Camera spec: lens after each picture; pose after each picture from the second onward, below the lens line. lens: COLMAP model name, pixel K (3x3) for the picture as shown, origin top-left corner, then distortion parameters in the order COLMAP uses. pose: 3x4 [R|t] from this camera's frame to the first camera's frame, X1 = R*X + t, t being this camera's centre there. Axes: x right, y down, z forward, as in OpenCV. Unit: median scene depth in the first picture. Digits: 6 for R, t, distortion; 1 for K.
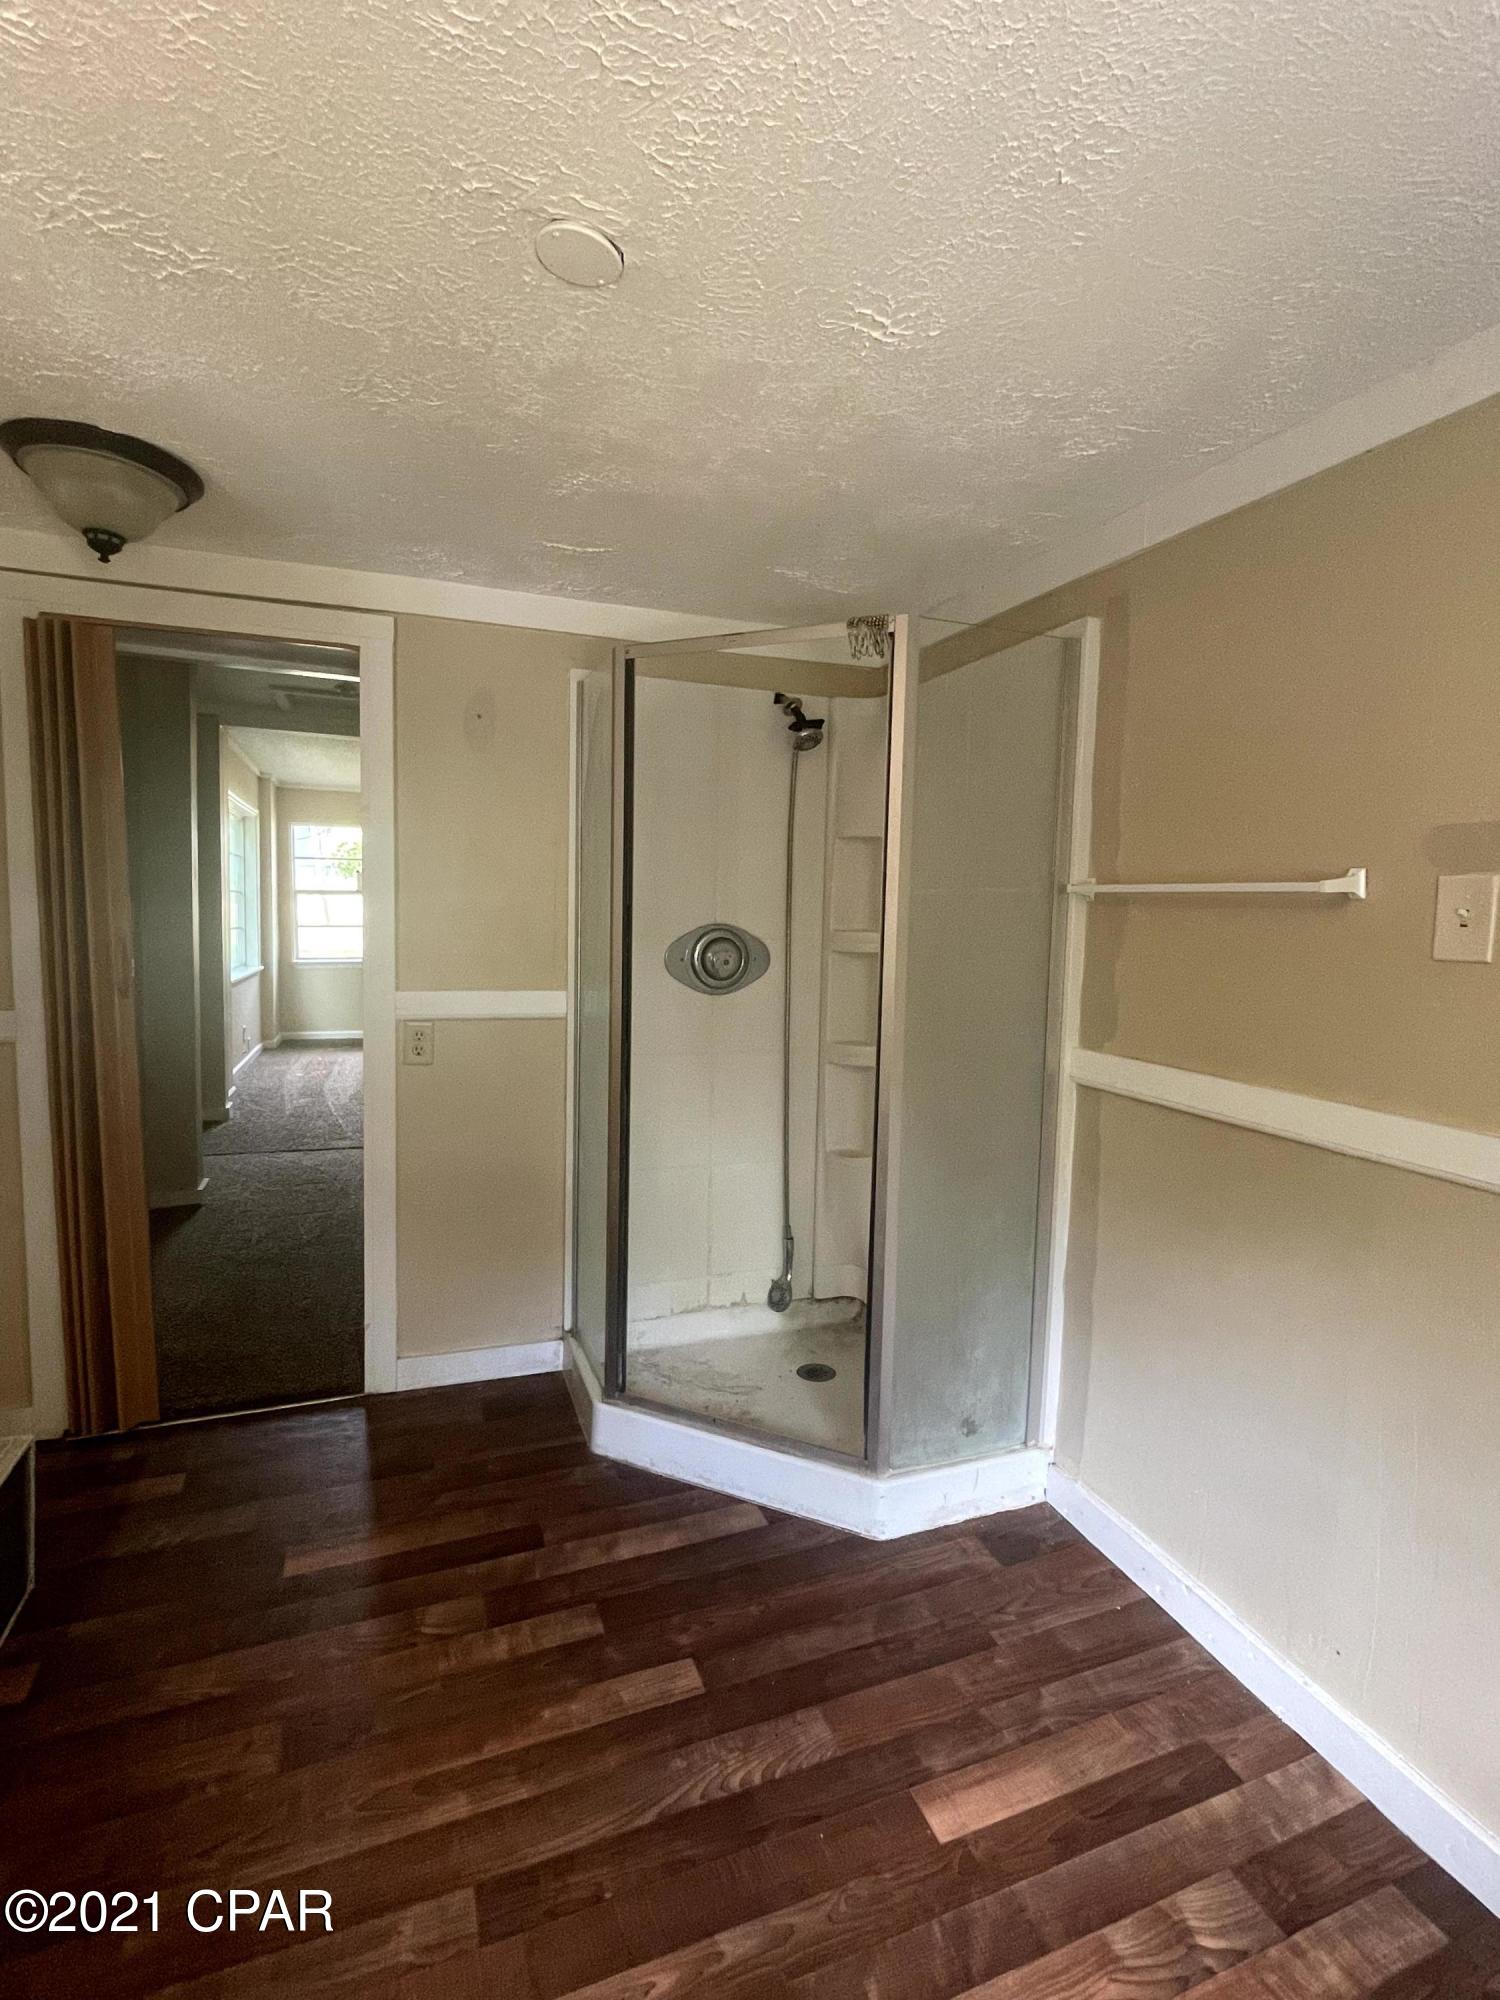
lens RADIAL K [[943.8, 0, 753.0], [0, 943.8, 967.9], [0, 0, 1]] dist [0.002072, -0.000638]
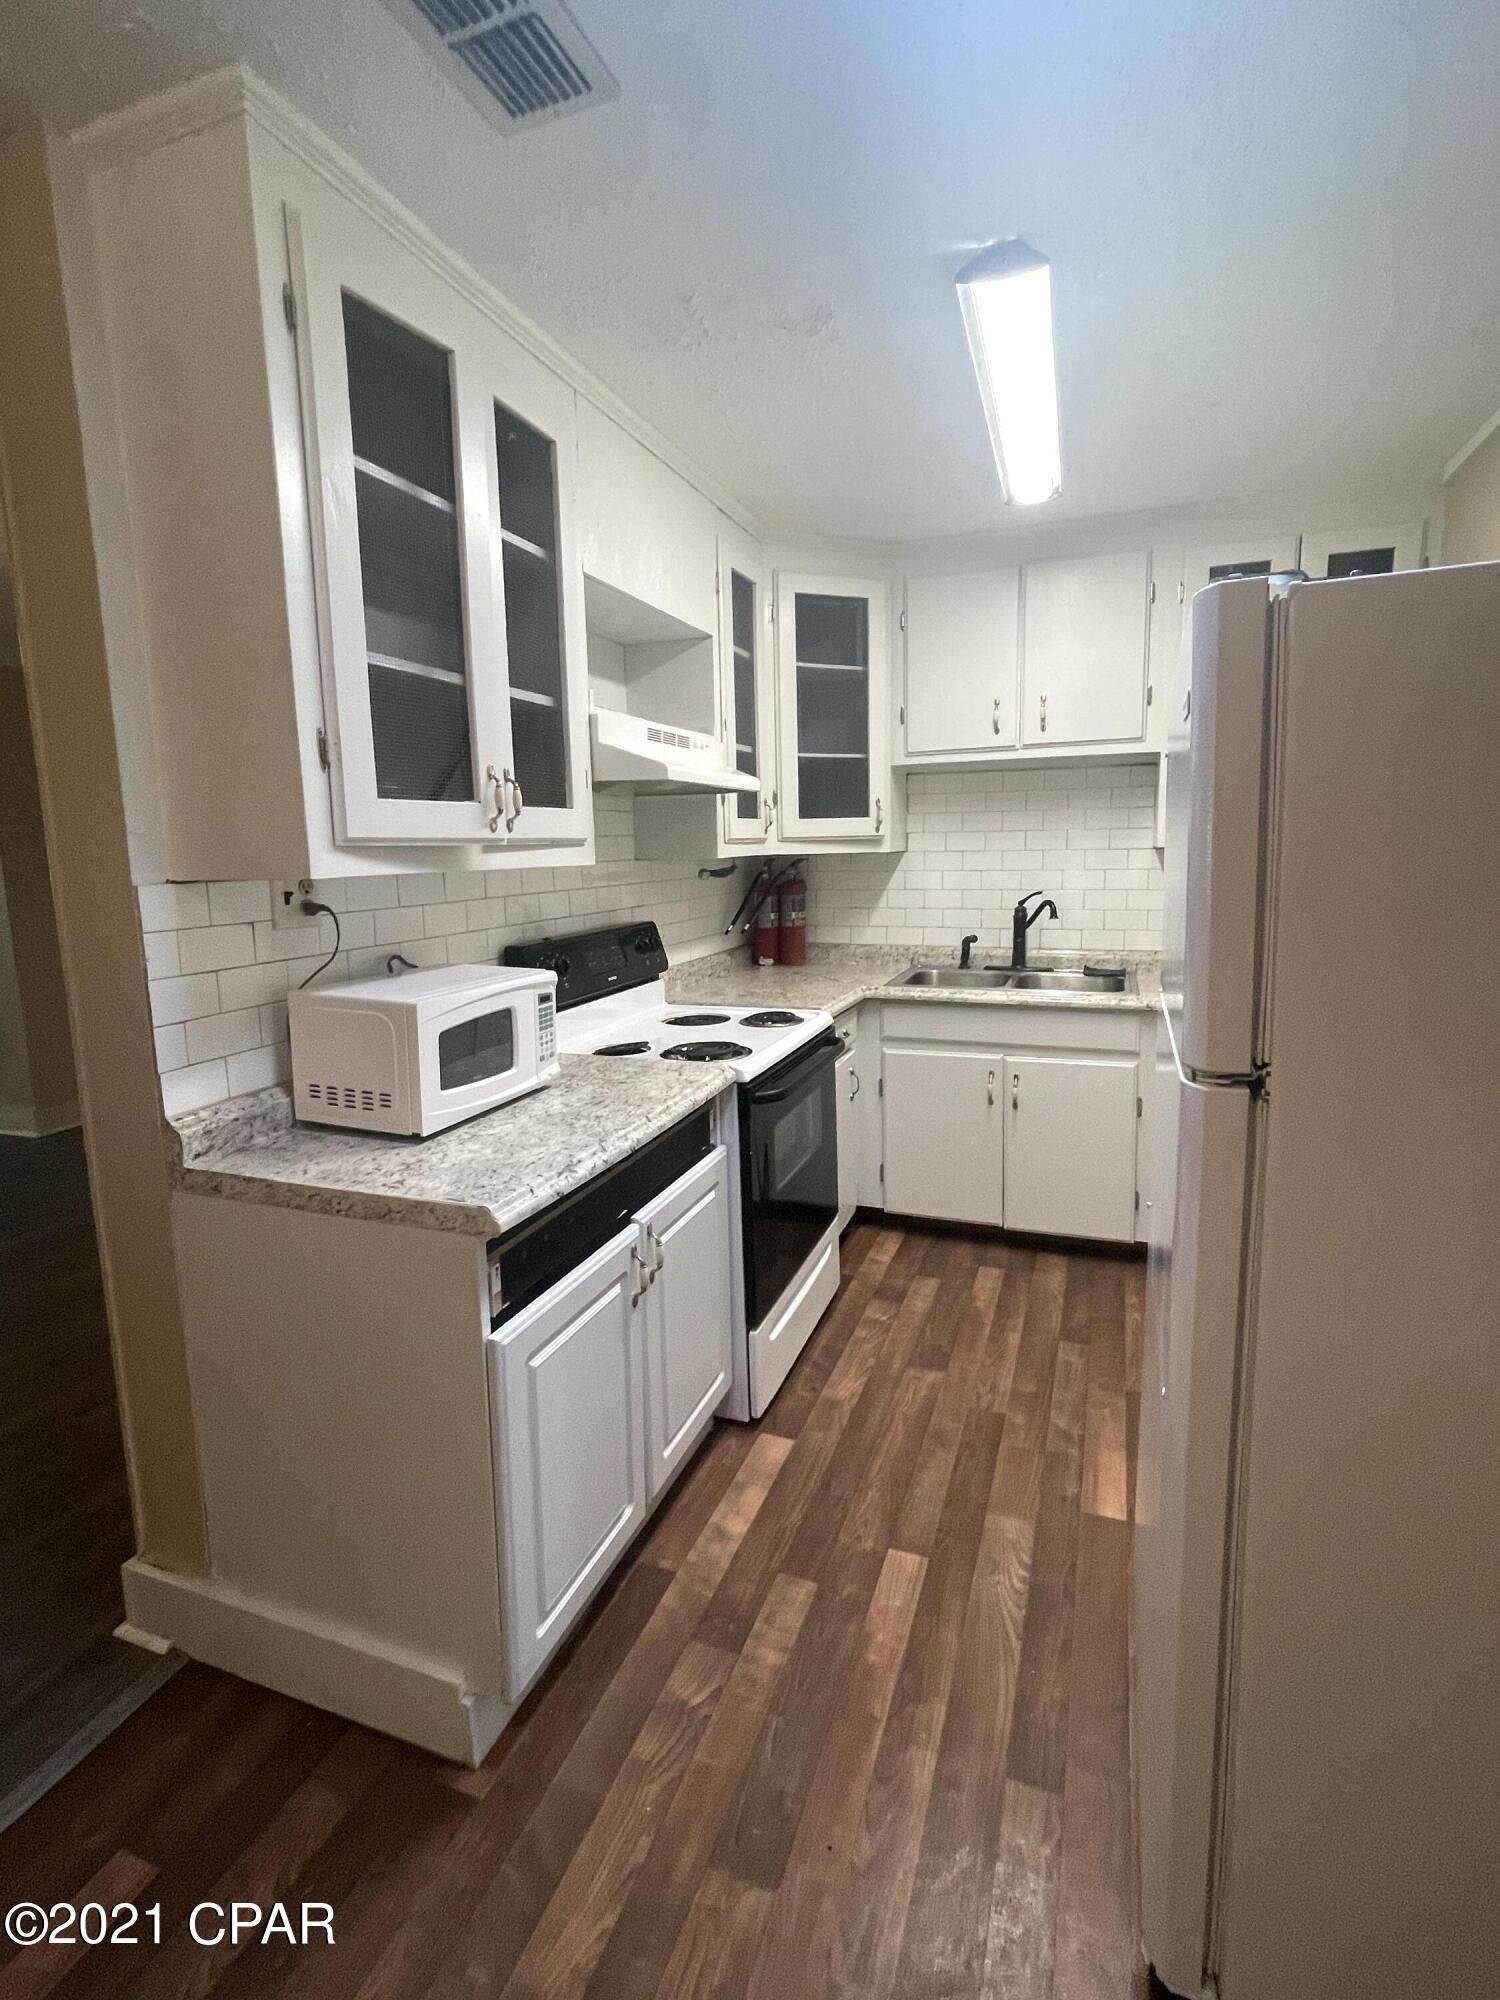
lens RADIAL K [[943.8, 0, 758.6], [0, 943.8, 973.4], [0, 0, 1]] dist [0.002072, -0.000638]
pose [[0.663466, -0.122801, 0.738061, -0.974260], [0.086390, 0.992415, 0.087463, -0.047565], [-0.743203, 0.005732, 0.669042, 0.407853]]
